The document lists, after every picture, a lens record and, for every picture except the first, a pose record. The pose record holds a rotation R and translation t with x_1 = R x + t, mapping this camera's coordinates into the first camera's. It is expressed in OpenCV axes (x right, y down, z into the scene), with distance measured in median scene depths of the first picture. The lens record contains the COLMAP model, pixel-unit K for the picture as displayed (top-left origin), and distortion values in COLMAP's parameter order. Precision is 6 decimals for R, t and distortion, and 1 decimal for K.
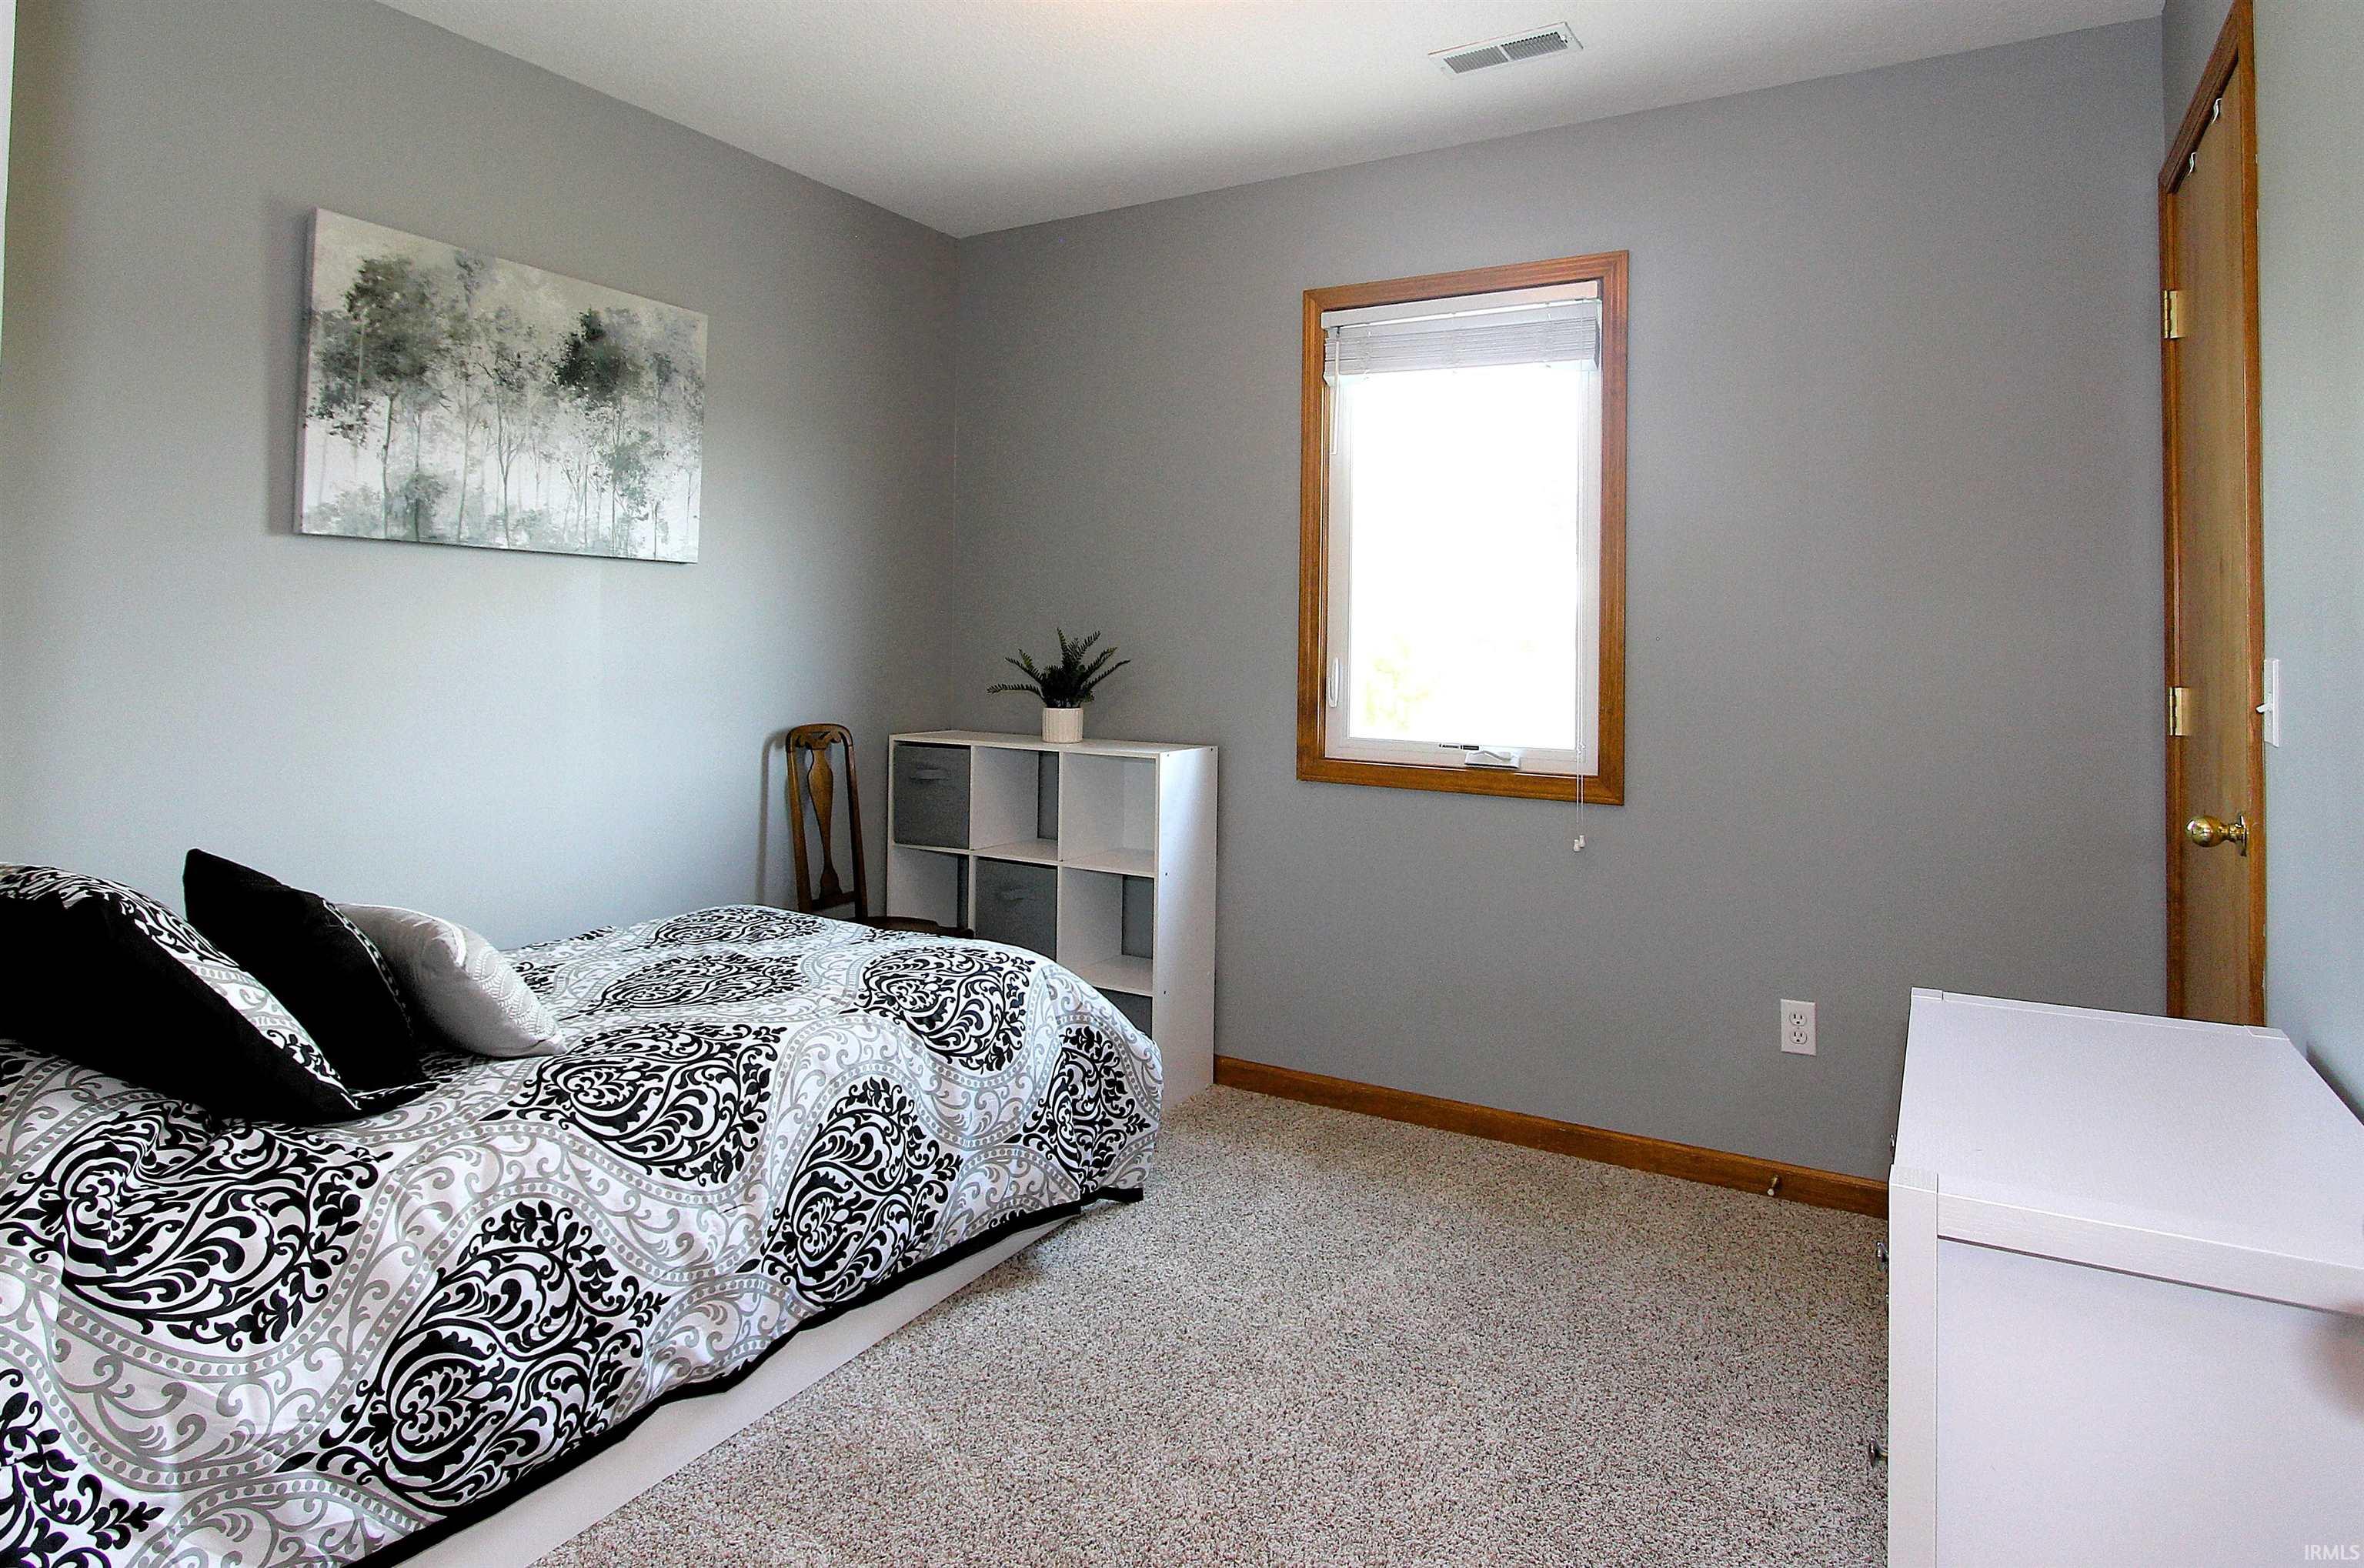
lens RADIAL K [[1354.9, 0, 1180.3], [0, 1354.9, 632.1], [0, 0, 1]] dist [0.000455, 0.000189]
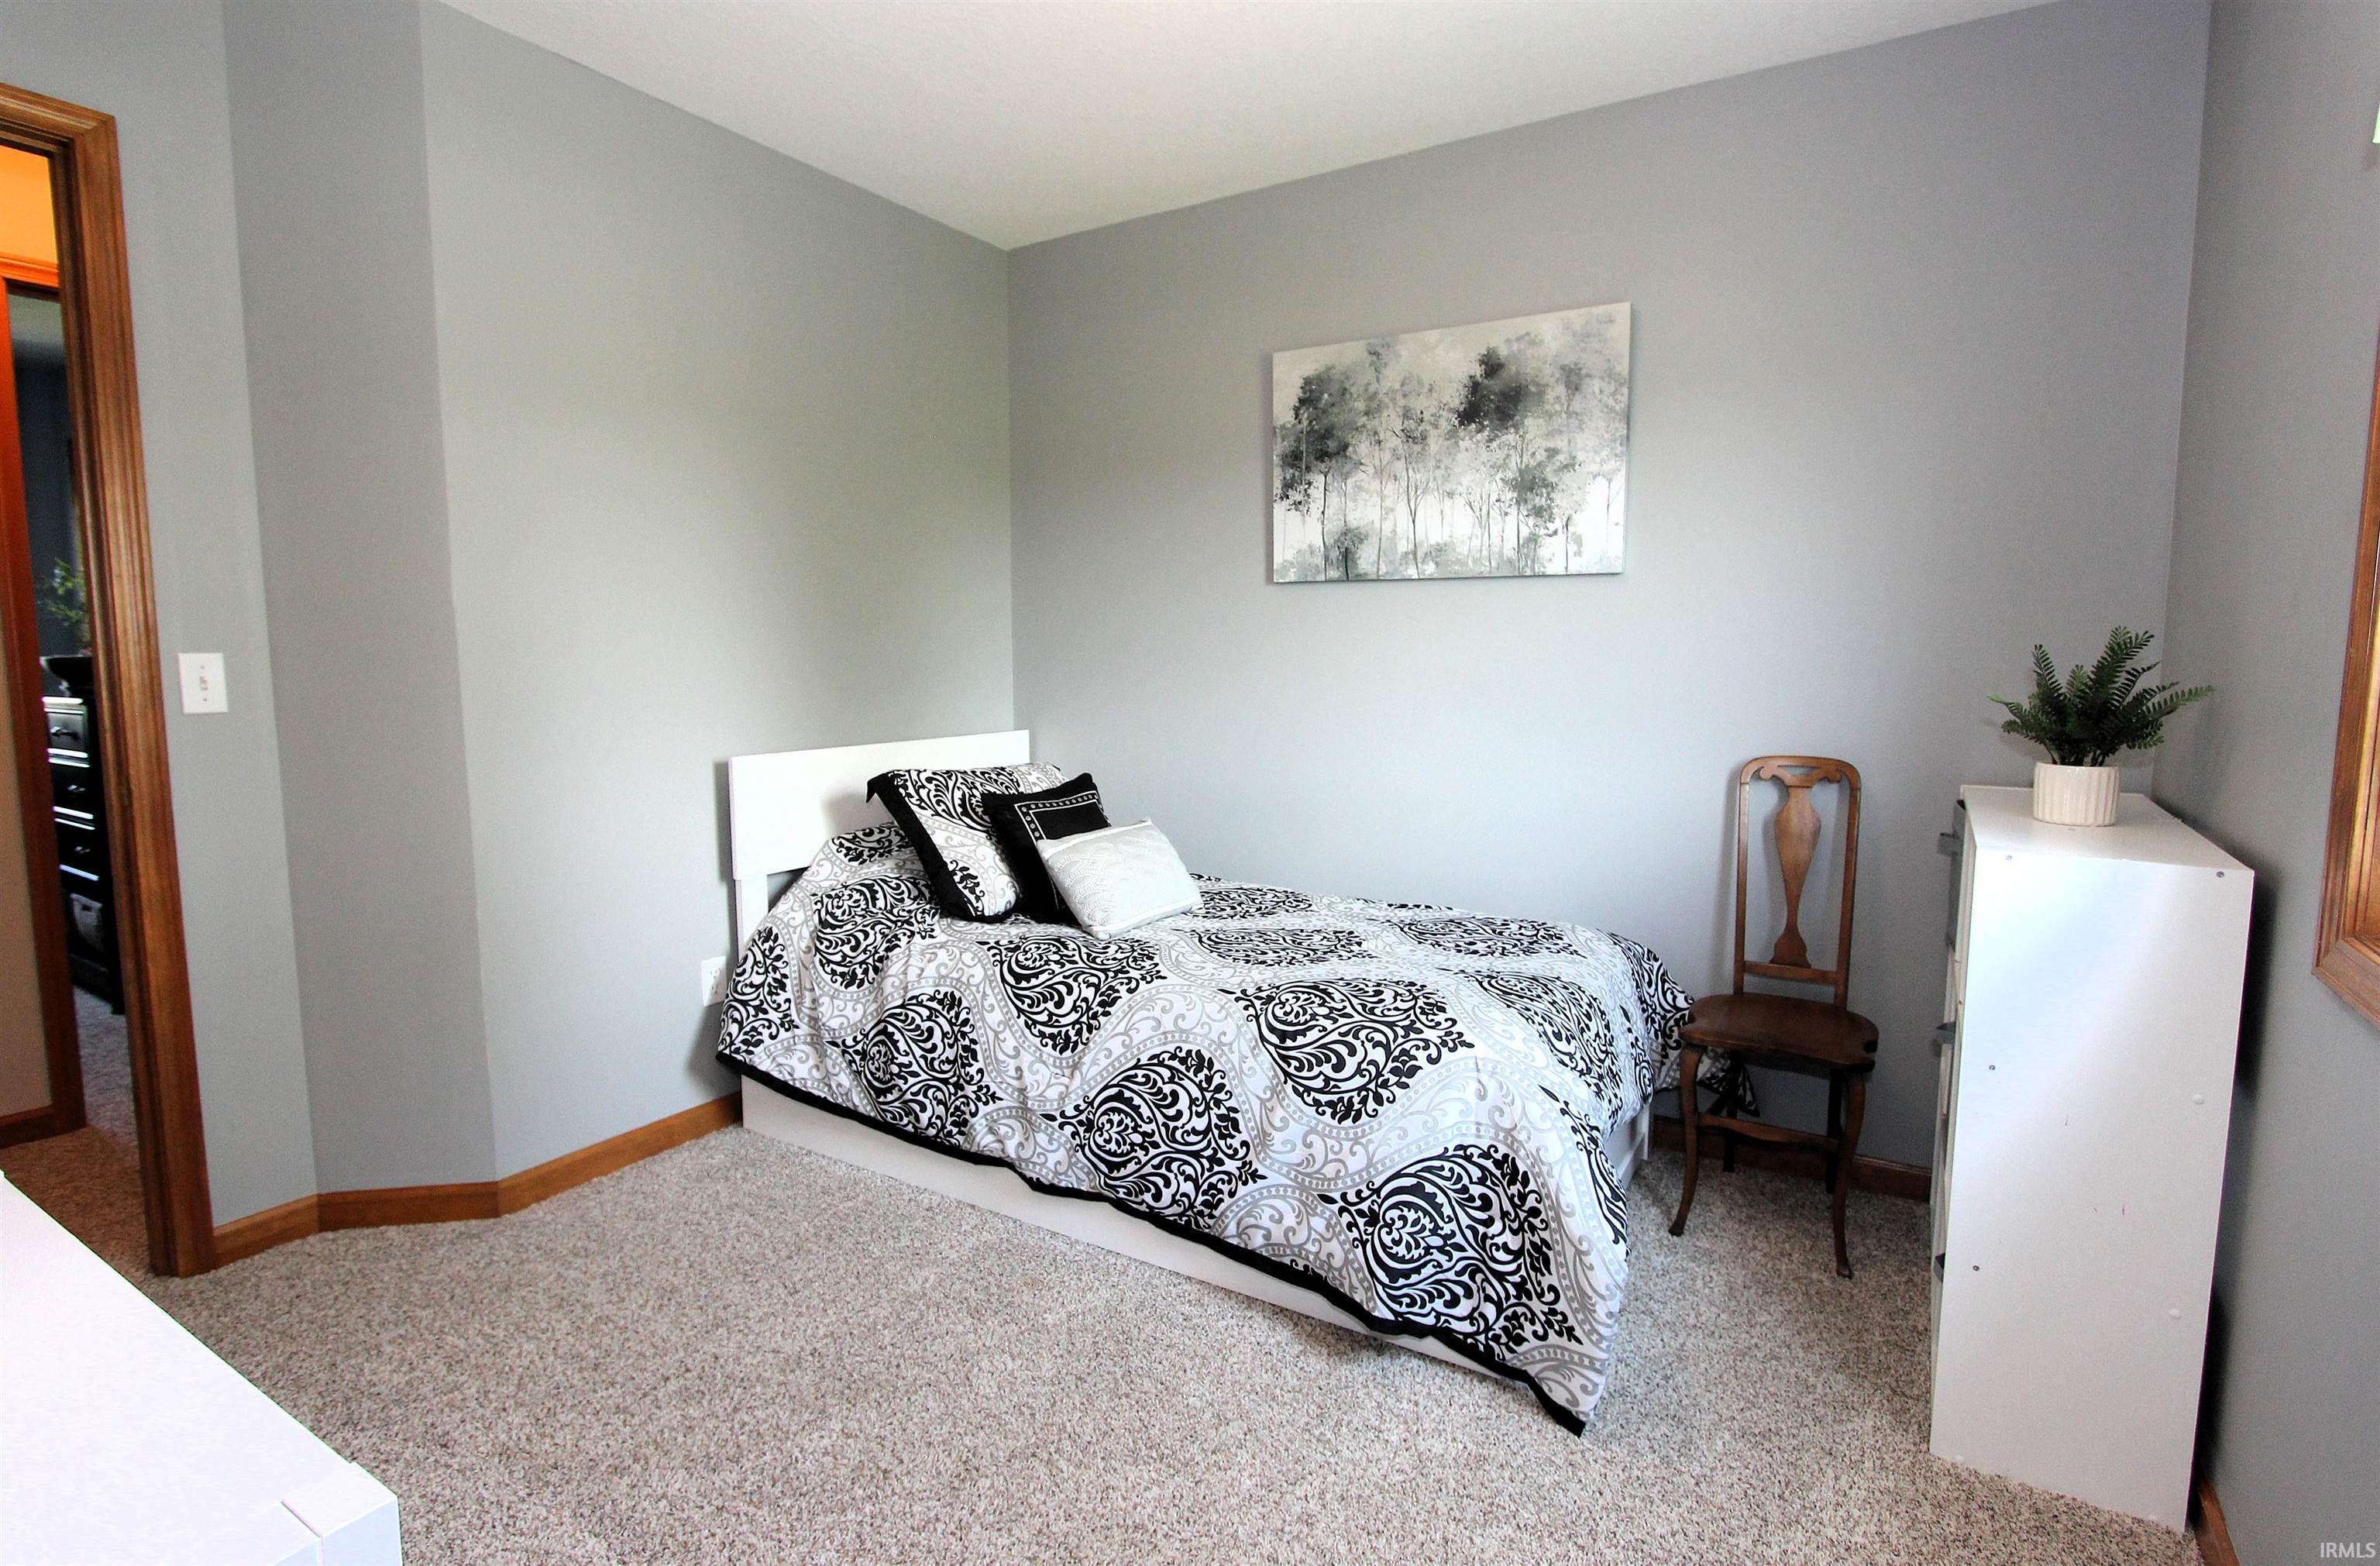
lens RADIAL K [[1195.0, 0, 1190.0], [0, 1195.0, 783.0], [0, 0, 1]] dist [-0.018532, 0.014228]
pose [[-0.045700, 0.098790, -0.994058, 0.630362], [0.007269, 0.995105, 0.098560, 0.014436], [0.998929, -0.002722, -0.046194, 0.911583]]
